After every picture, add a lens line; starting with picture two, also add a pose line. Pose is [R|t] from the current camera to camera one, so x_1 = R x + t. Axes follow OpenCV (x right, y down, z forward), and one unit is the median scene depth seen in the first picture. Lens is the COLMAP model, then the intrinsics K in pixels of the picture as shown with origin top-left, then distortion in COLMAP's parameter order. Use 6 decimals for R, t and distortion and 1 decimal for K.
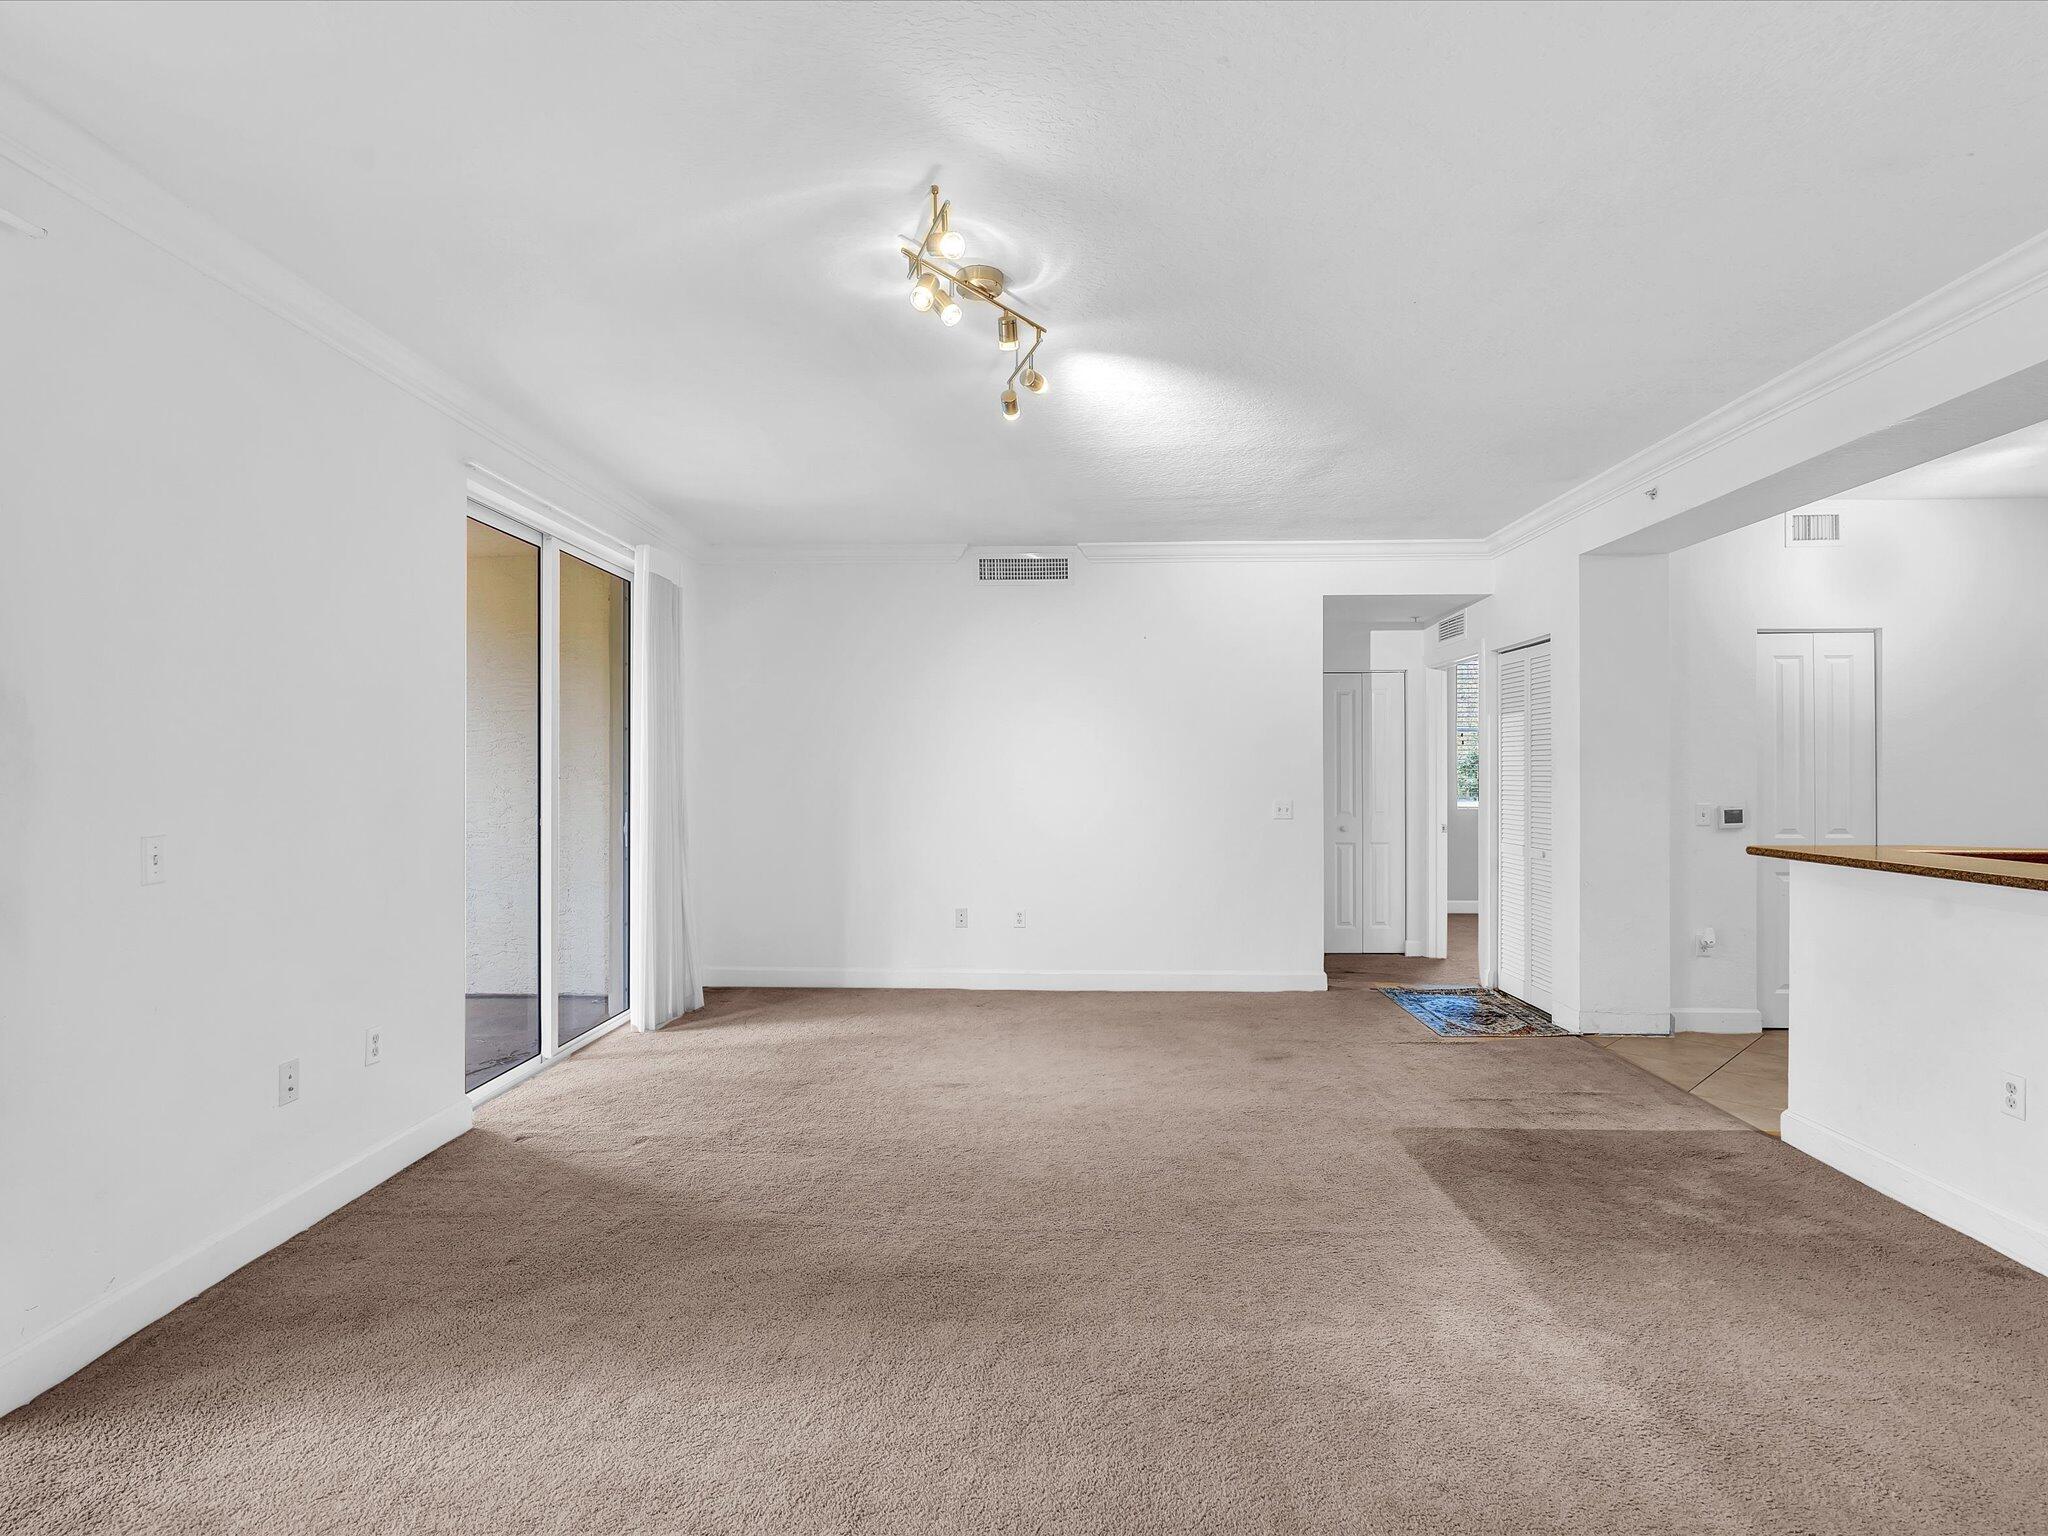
lens RADIAL K [[1028.2, 0, 1031.2], [0, 1028.2, 761.4], [0, 0, 1]] dist [-0.009086, 0.004857]
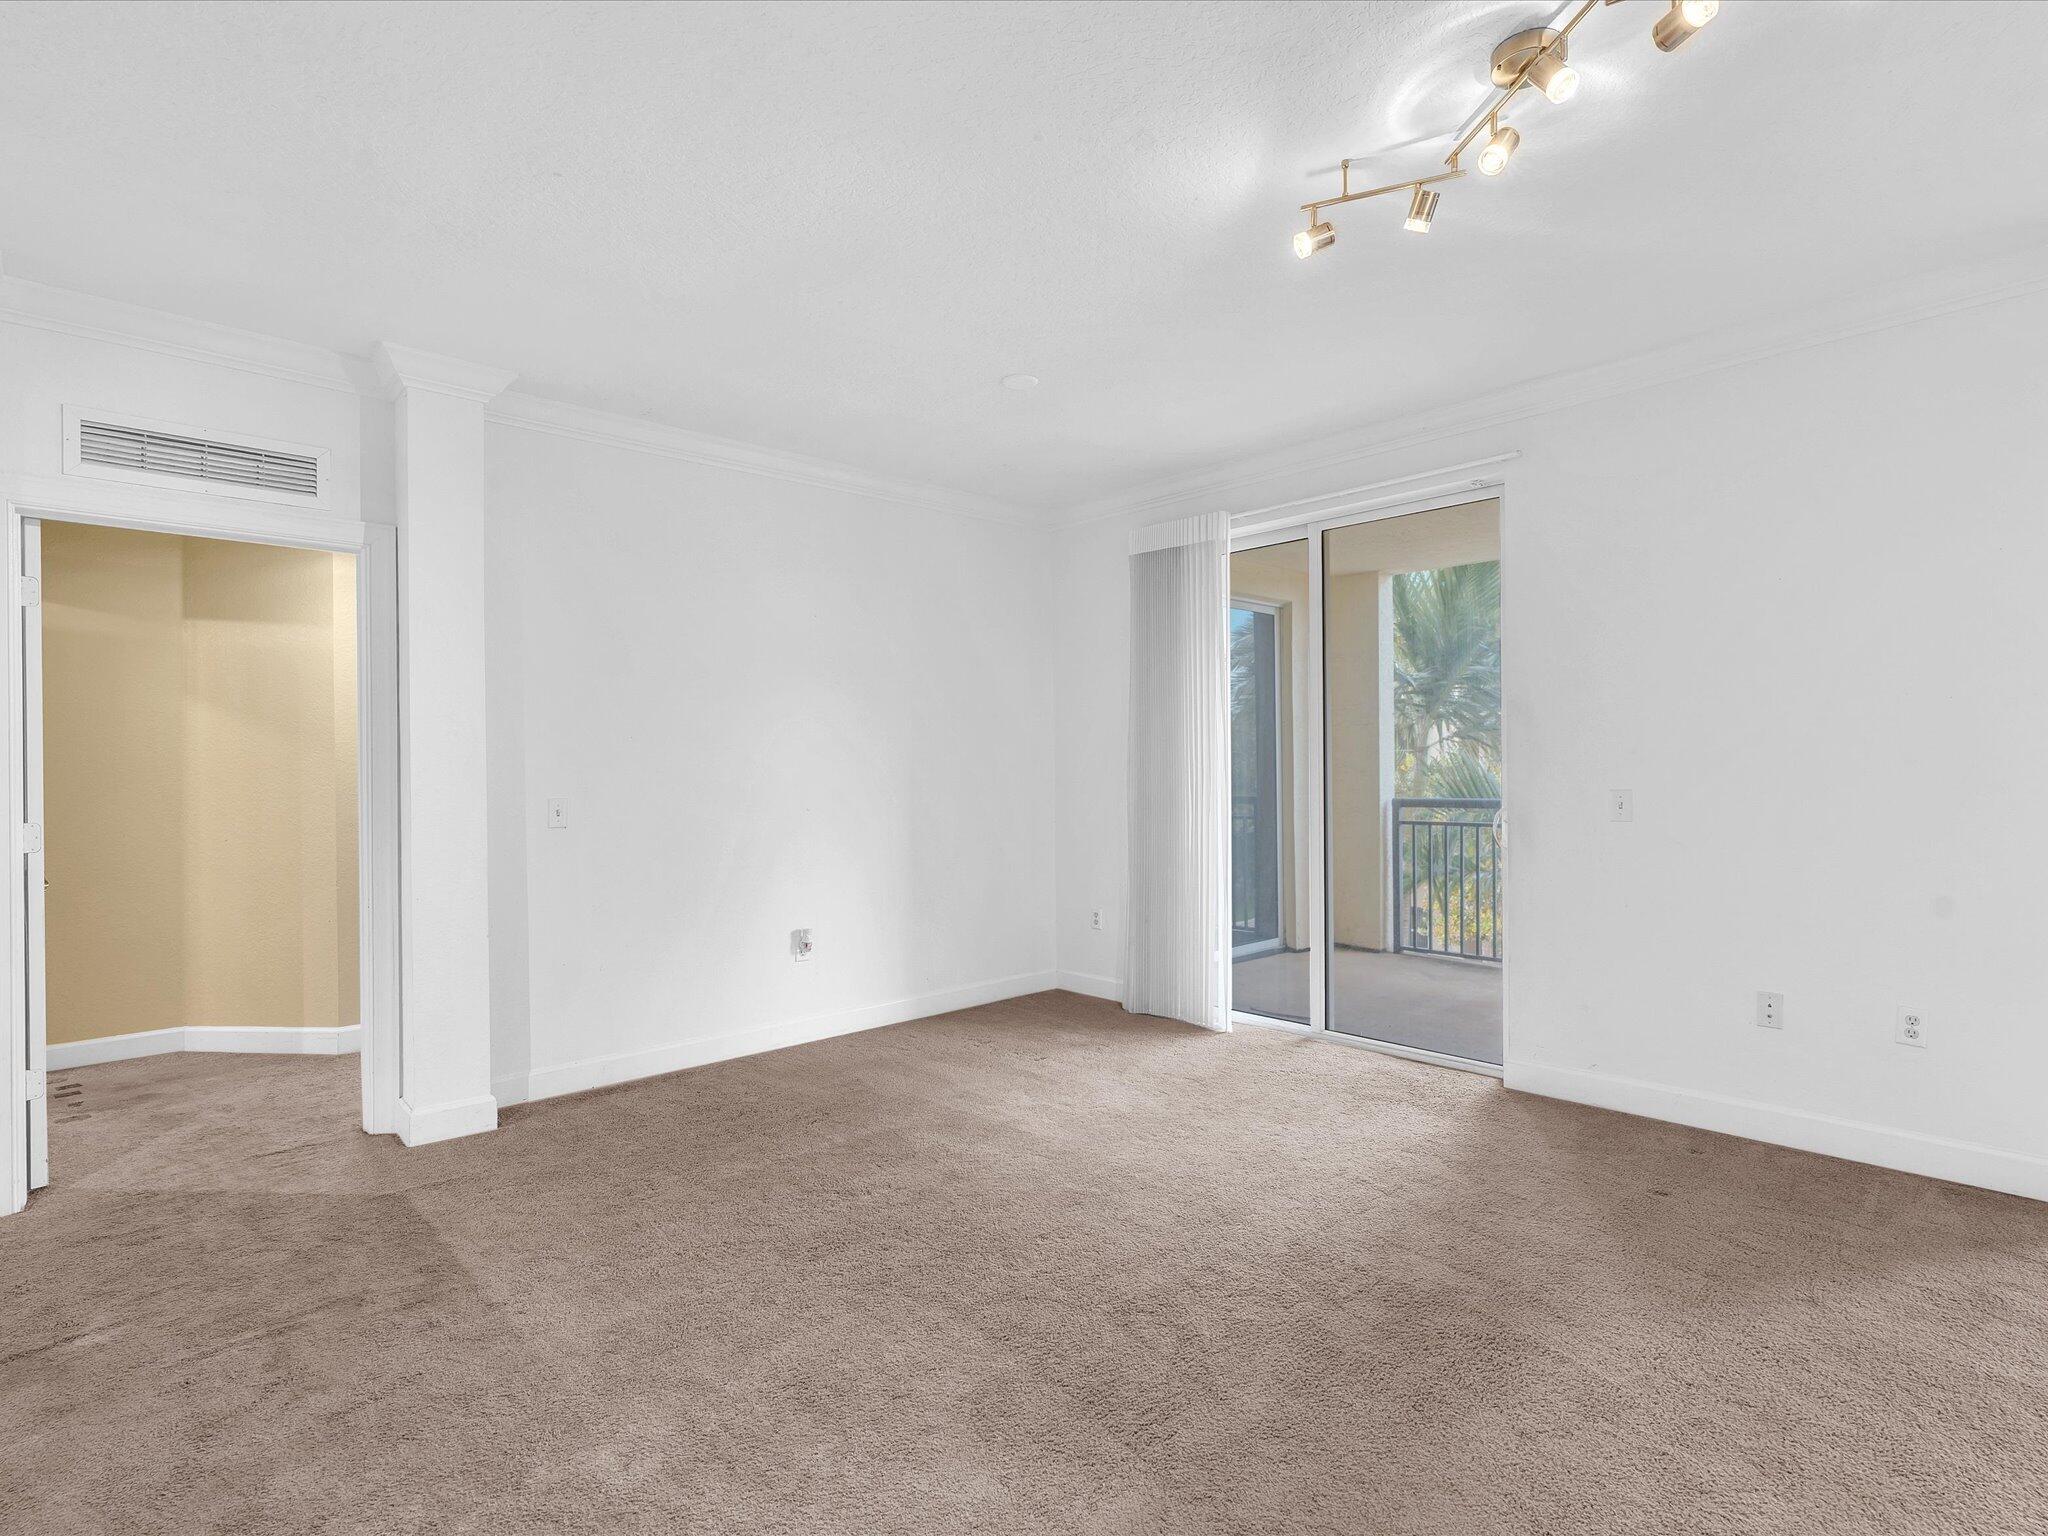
lens RADIAL K [[1028.2, 0, 1024.8], [0, 1028.2, 770.2], [0, 0, 1]] dist [-0.009086, 0.004857]
pose [[-0.712812, 0.011653, -0.701258, 0.464568], [0.018115, 0.999834, -0.001799, 0.017429], [0.701121, -0.013986, -0.712905, 0.826939]]
